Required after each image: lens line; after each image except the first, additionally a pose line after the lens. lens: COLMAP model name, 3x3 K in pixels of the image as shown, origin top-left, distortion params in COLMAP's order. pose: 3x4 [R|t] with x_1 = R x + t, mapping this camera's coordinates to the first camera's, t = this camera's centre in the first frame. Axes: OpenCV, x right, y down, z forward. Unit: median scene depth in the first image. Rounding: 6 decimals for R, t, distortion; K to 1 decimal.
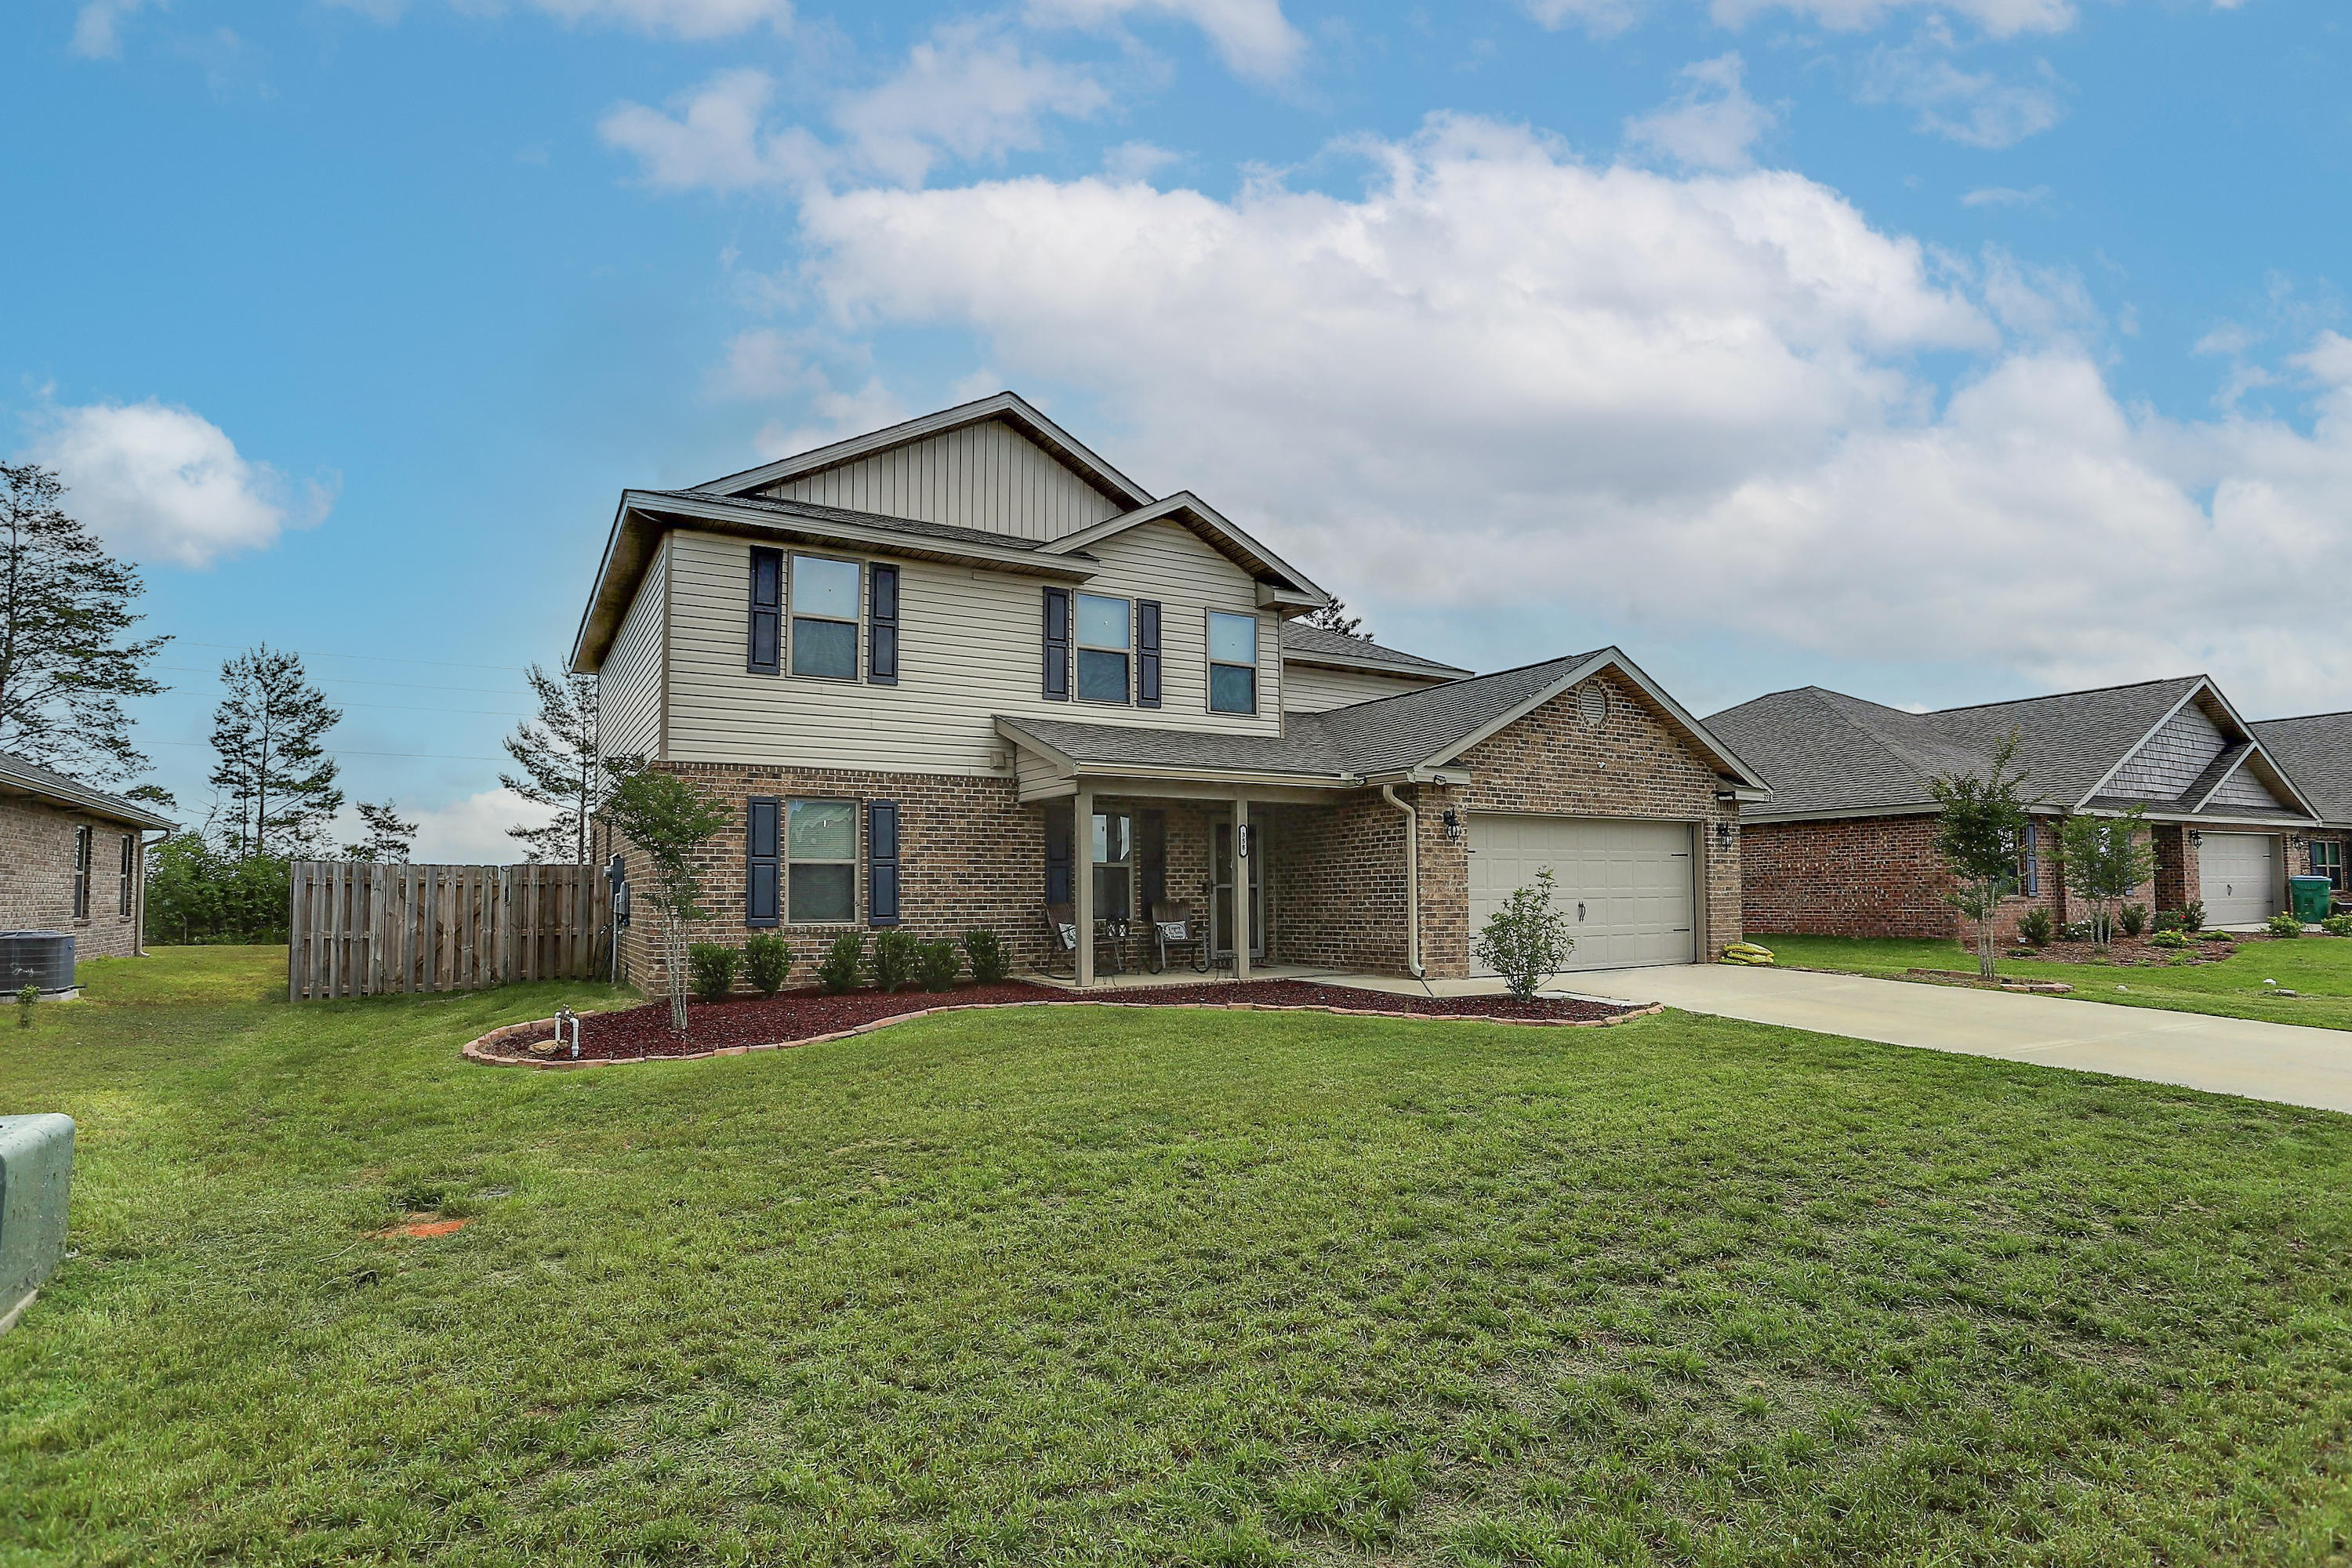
lens RADIAL K [[1160.3, 0, 1177.8], [0, 1160.3, 781.2], [0, 0, 1]] dist [-0.044018, 0.011244]
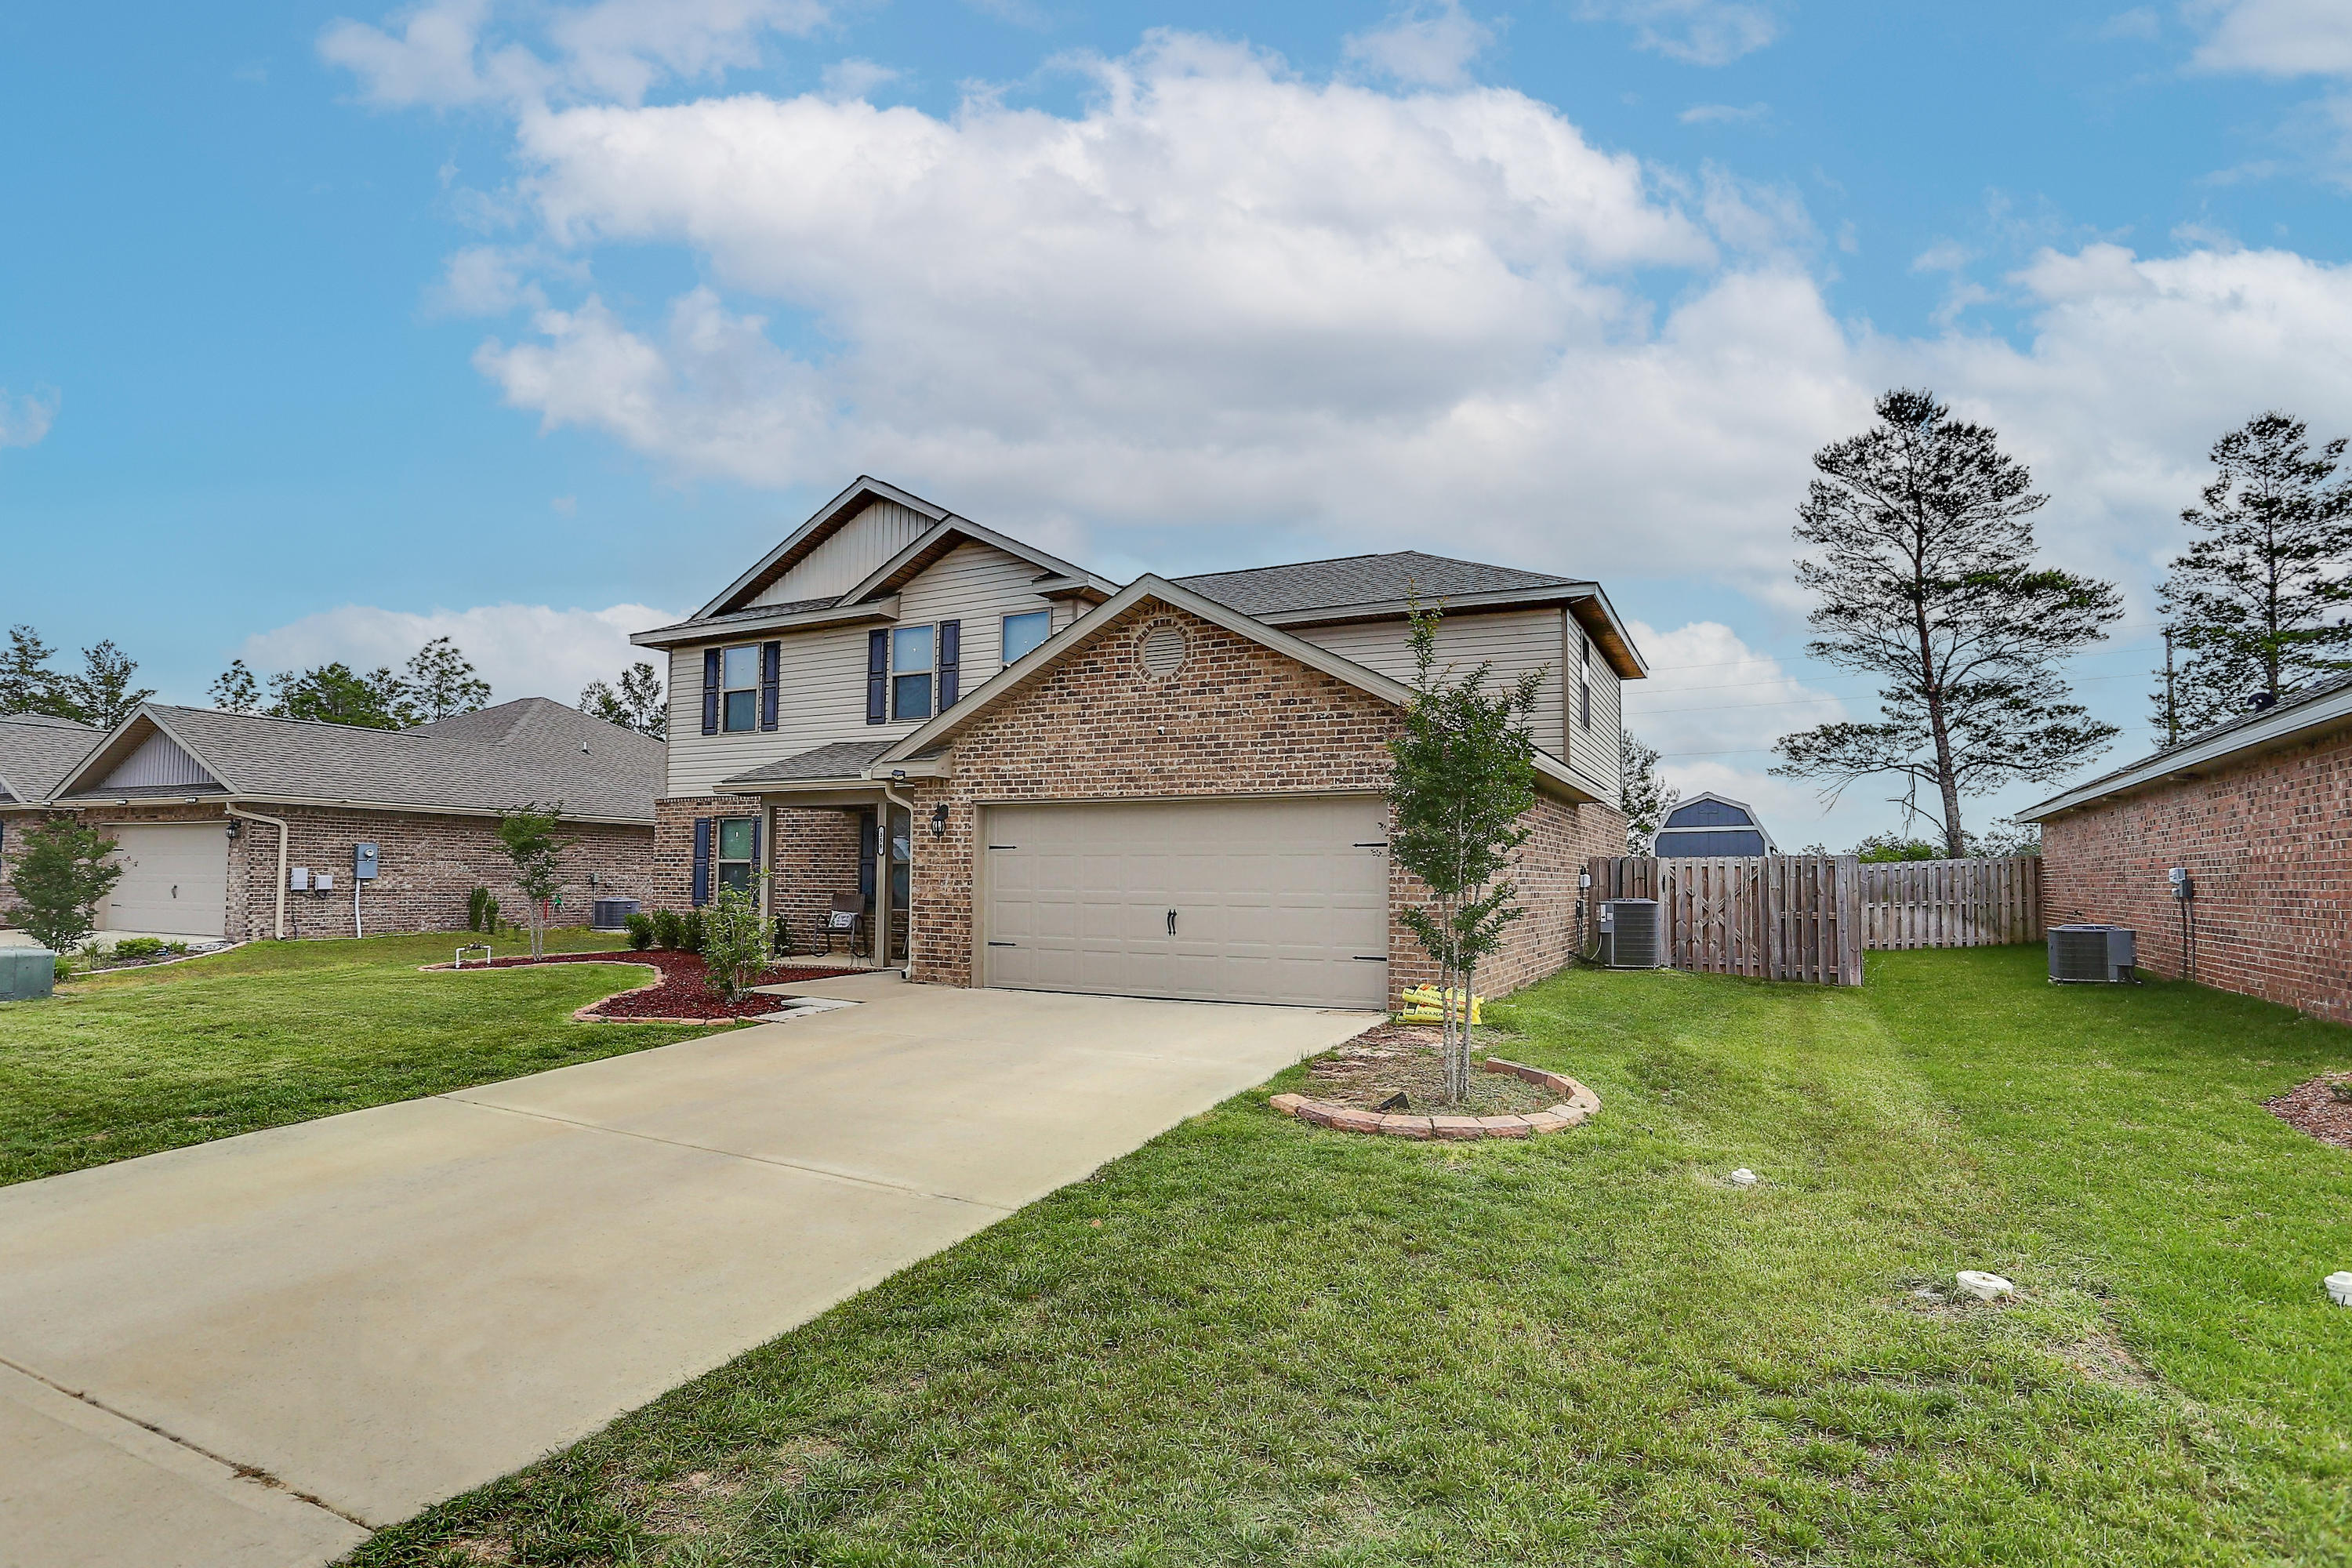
lens RADIAL K [[1160.3, 0, 1235.4], [0, 1160.3, 776.1], [0, 0, 1]] dist [-0.044018, 0.011244]
pose [[0.552922, -0.064702, -0.830717, 1.136429], [0.069161, 0.997104, -0.031629, 0.048541], [0.830358, -0.039965, 0.555796, 0.678356]]
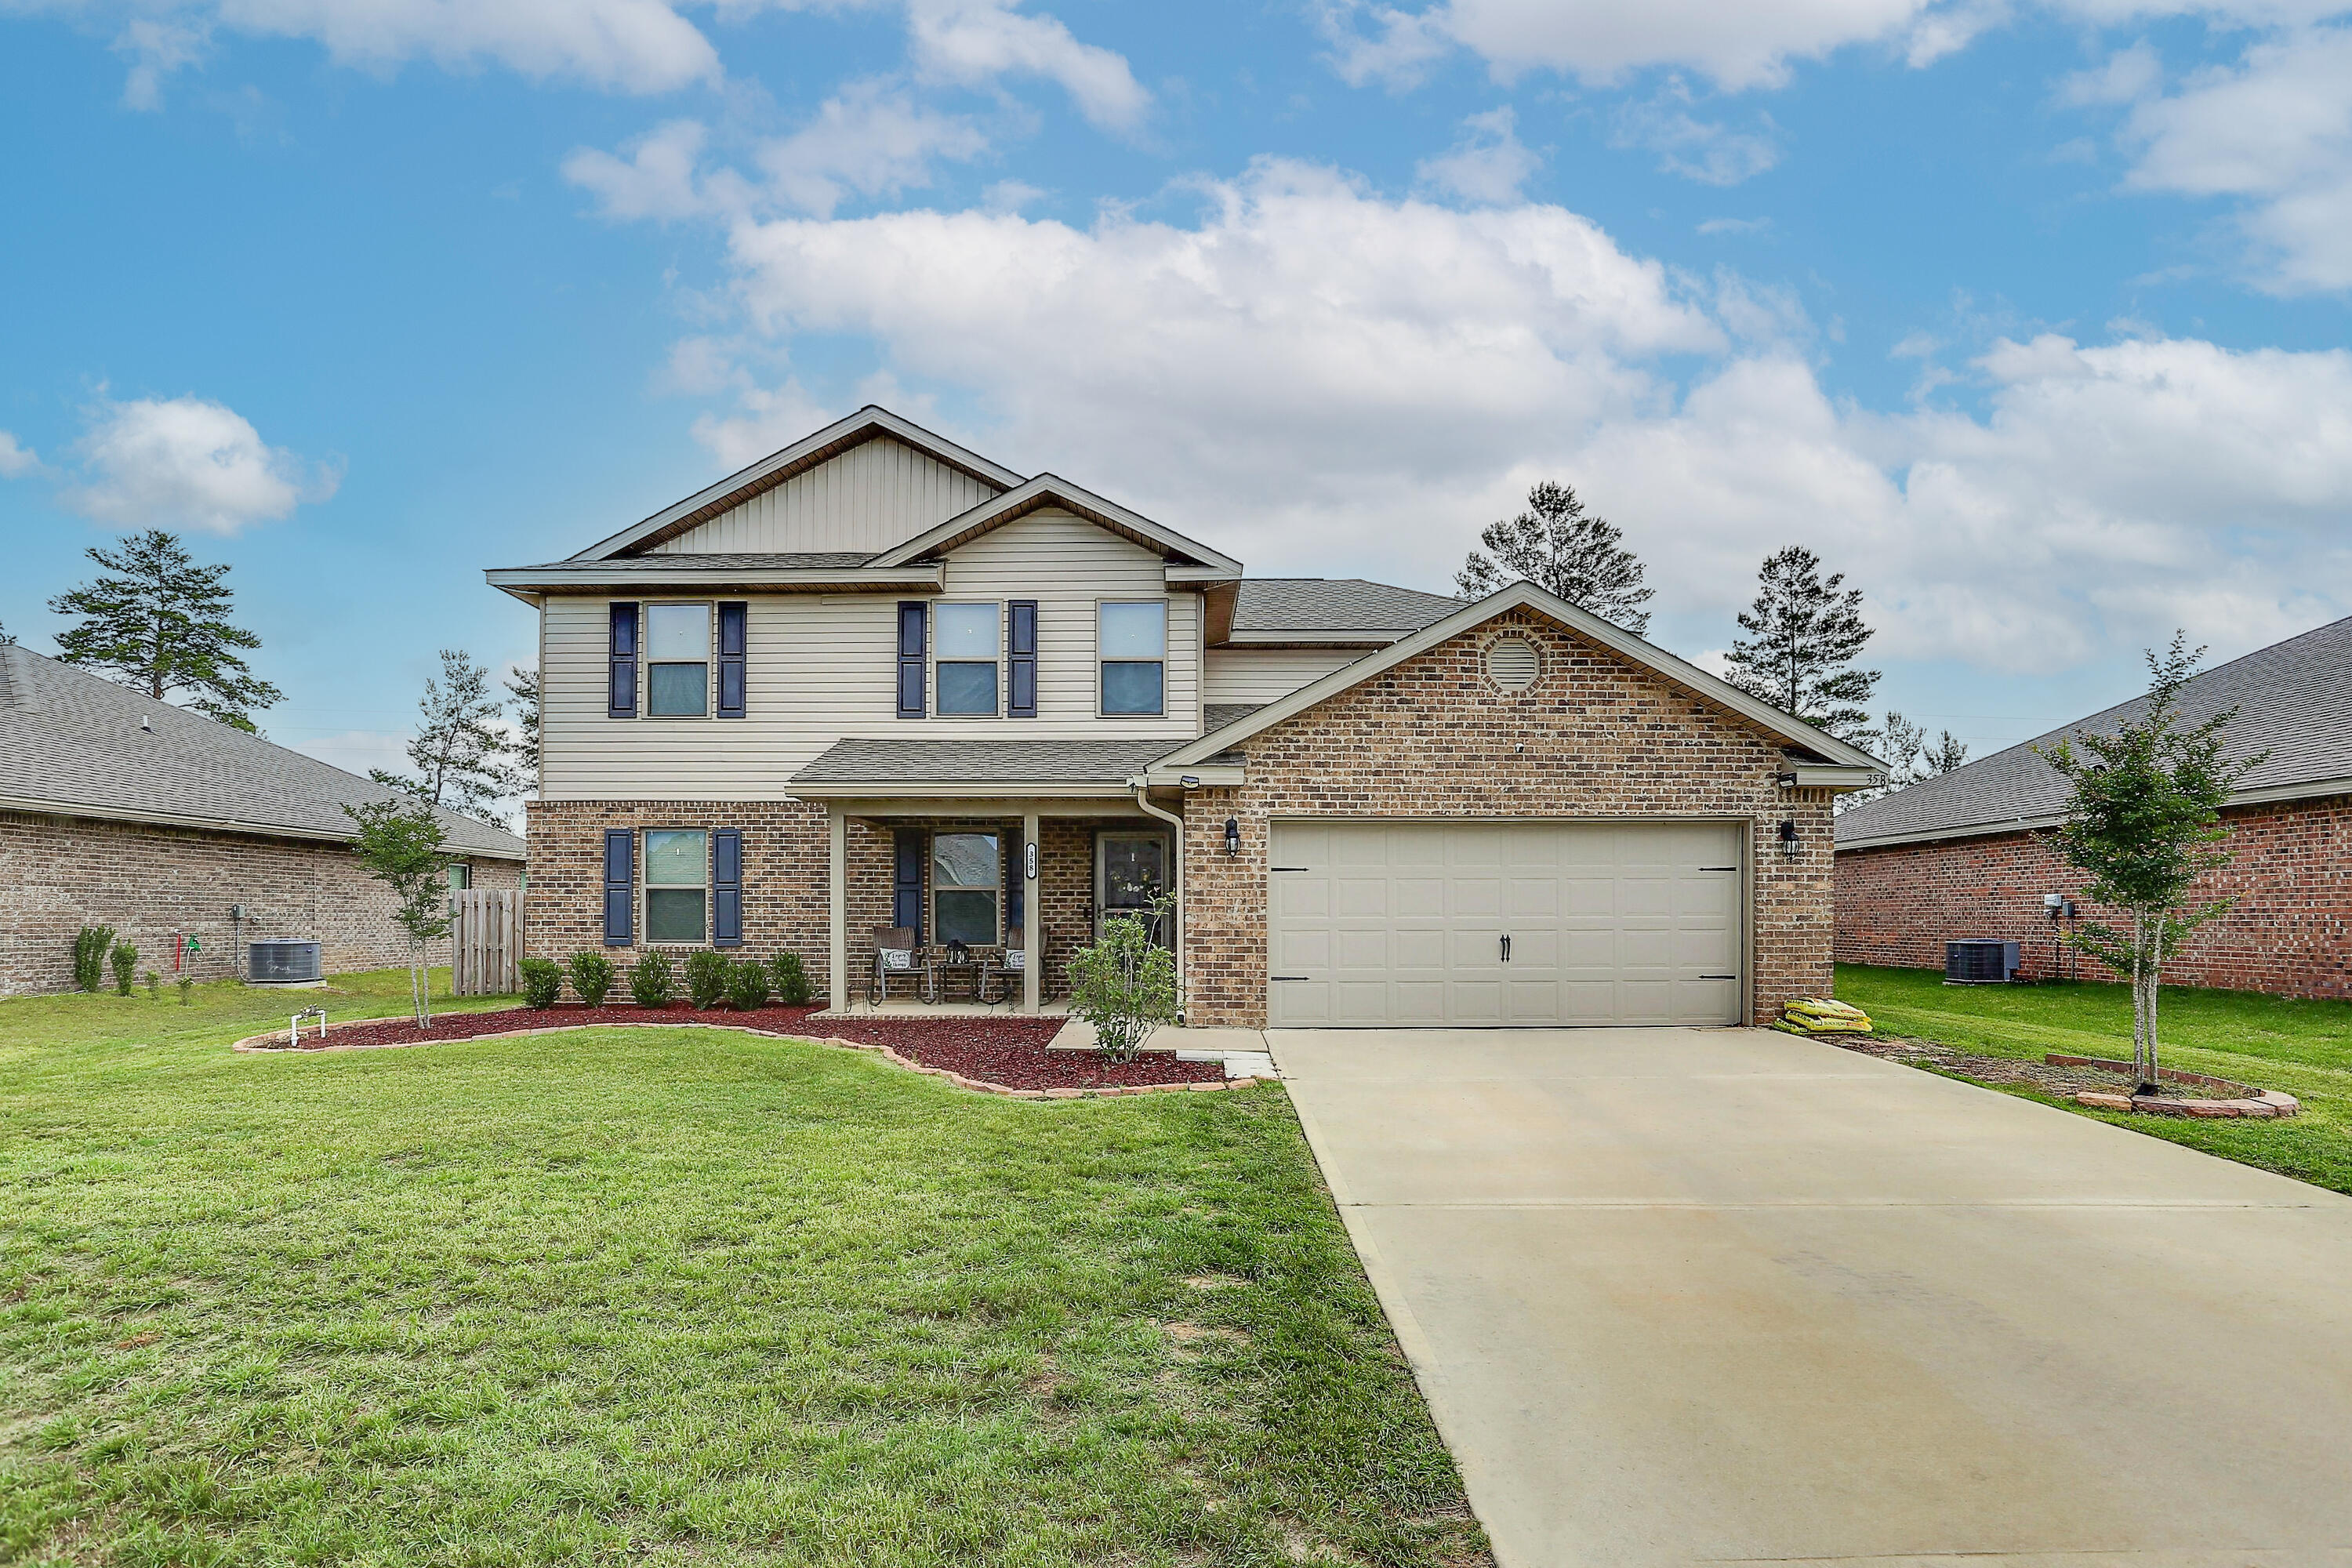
lens RADIAL K [[1160.3, 0, 1194.2], [0, 1160.3, 872.0], [0, 0, 1]] dist [-0.044018, 0.011244]
pose [[0.861455, -0.011642, -0.507701, 0.617624], [0.043250, 0.997787, 0.050505, 0.020684], [0.505989, -0.065466, 0.860052, 0.294494]]
